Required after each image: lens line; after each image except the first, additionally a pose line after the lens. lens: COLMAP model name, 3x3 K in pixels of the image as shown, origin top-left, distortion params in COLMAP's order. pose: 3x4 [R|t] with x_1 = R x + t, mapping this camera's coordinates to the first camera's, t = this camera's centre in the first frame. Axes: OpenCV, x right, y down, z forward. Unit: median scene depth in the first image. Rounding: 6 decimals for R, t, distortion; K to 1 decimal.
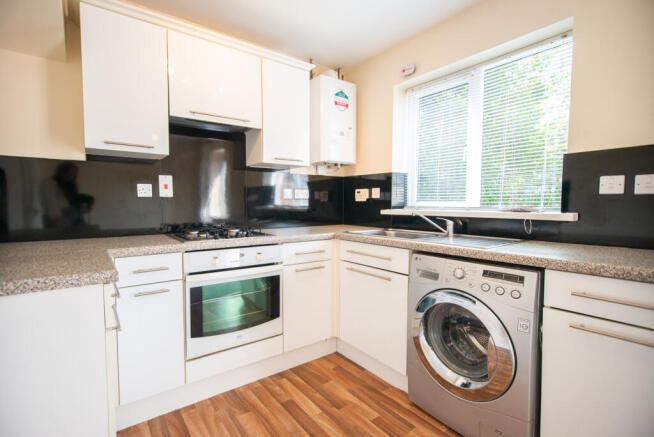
lens RADIAL K [[312.2, 0, 326.2], [0, 312.2, 223.8], [0, 0, 1]] dist [-0.002028, -0.000040]
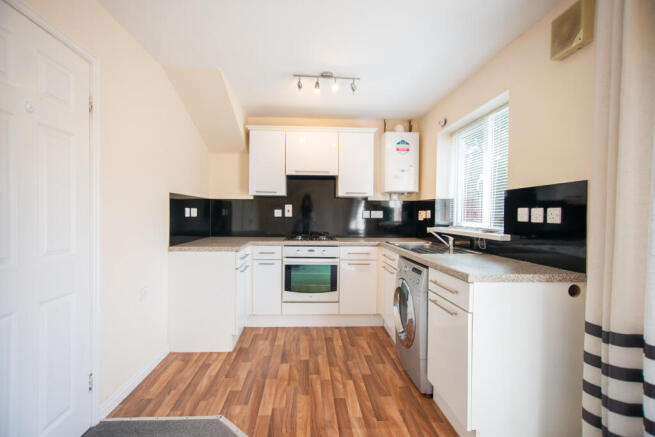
lens RADIAL K [[312.7, 0, 326.7], [0, 312.7, 223.8], [0, 0, 1]] dist [-0.002028, -0.000040]
pose [[0.843503, 0.026468, -0.536472, 0.666538], [-0.046323, 0.998648, -0.023565, -0.011863], [0.535124, 0.044729, 0.843589, -0.421519]]
